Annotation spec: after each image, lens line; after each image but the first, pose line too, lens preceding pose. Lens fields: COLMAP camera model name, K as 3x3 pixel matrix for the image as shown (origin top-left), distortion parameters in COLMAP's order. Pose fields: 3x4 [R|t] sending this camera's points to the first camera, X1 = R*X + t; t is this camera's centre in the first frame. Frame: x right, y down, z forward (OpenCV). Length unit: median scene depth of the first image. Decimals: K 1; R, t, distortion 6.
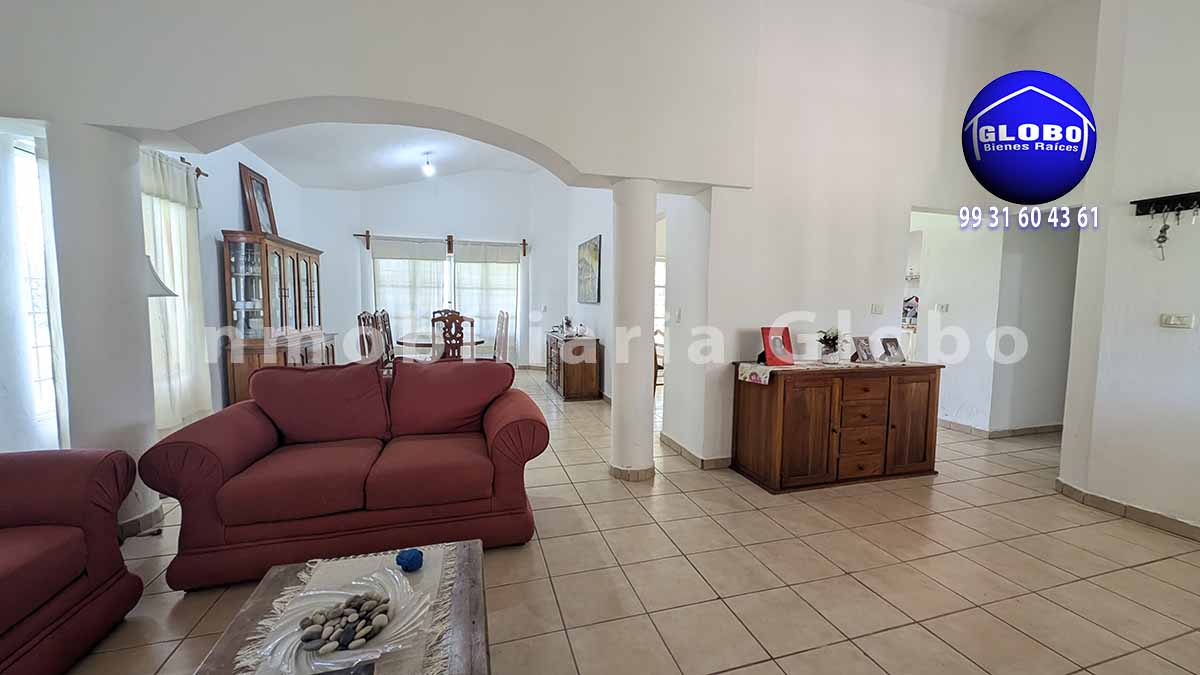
lens RADIAL K [[451.7, 0, 599.2], [0, 451.7, 335.7], [0, 0, 1]] dist [0.003248, -0.001553]
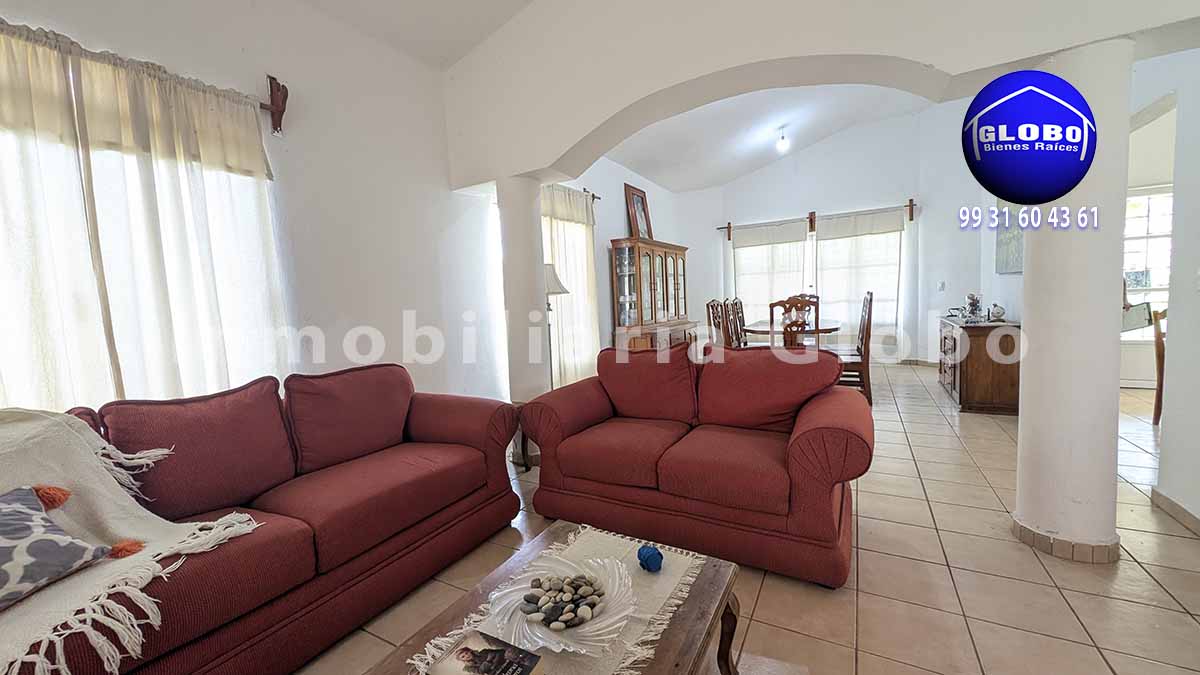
lens RADIAL K [[451.7, 0, 597.1], [0, 451.7, 338.8], [0, 0, 1]] dist [0.003248, -0.001553]
pose [[0.687425, 0.016893, -0.726059, 0.074177], [0.005294, 0.999586, 0.028269, 0.008119], [0.726236, -0.023277, 0.687051, 0.127163]]
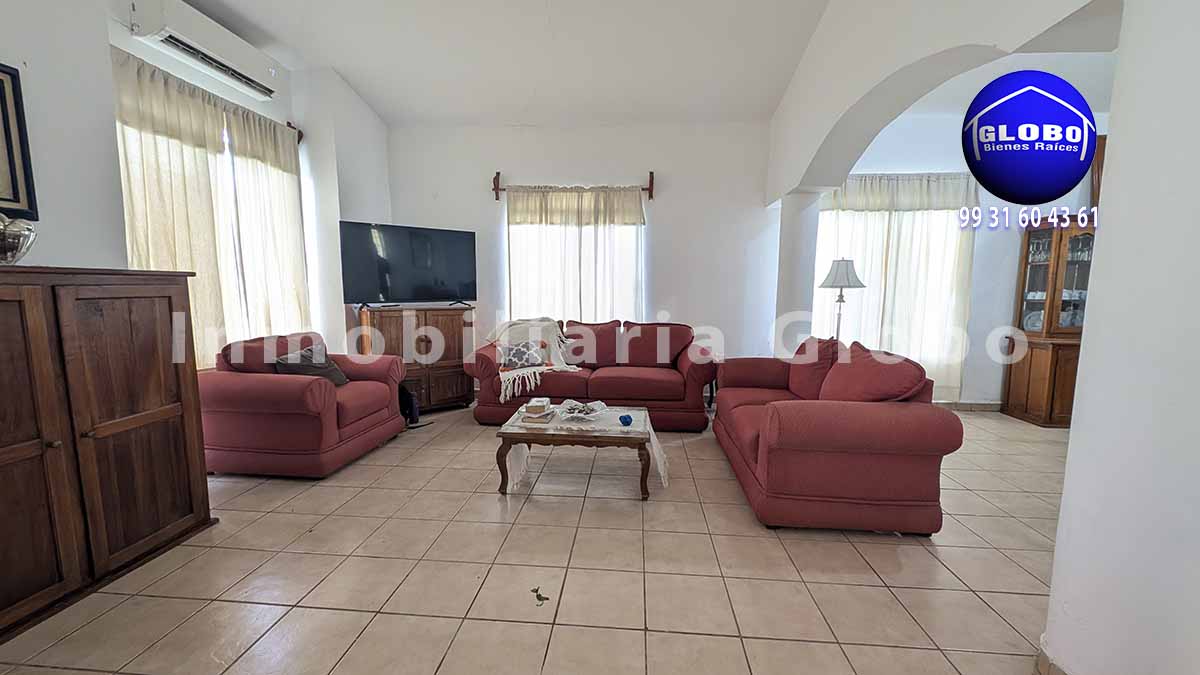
lens RADIAL K [[451.7, 0, 603.3], [0, 451.7, 333.9], [0, 0, 1]] dist [0.003248, -0.001553]
pose [[-0.352663, 0.095448, -0.930870, 0.588196], [-0.075070, 0.988692, 0.129817, -0.055652], [0.932734, 0.115662, -0.341510, 0.631882]]
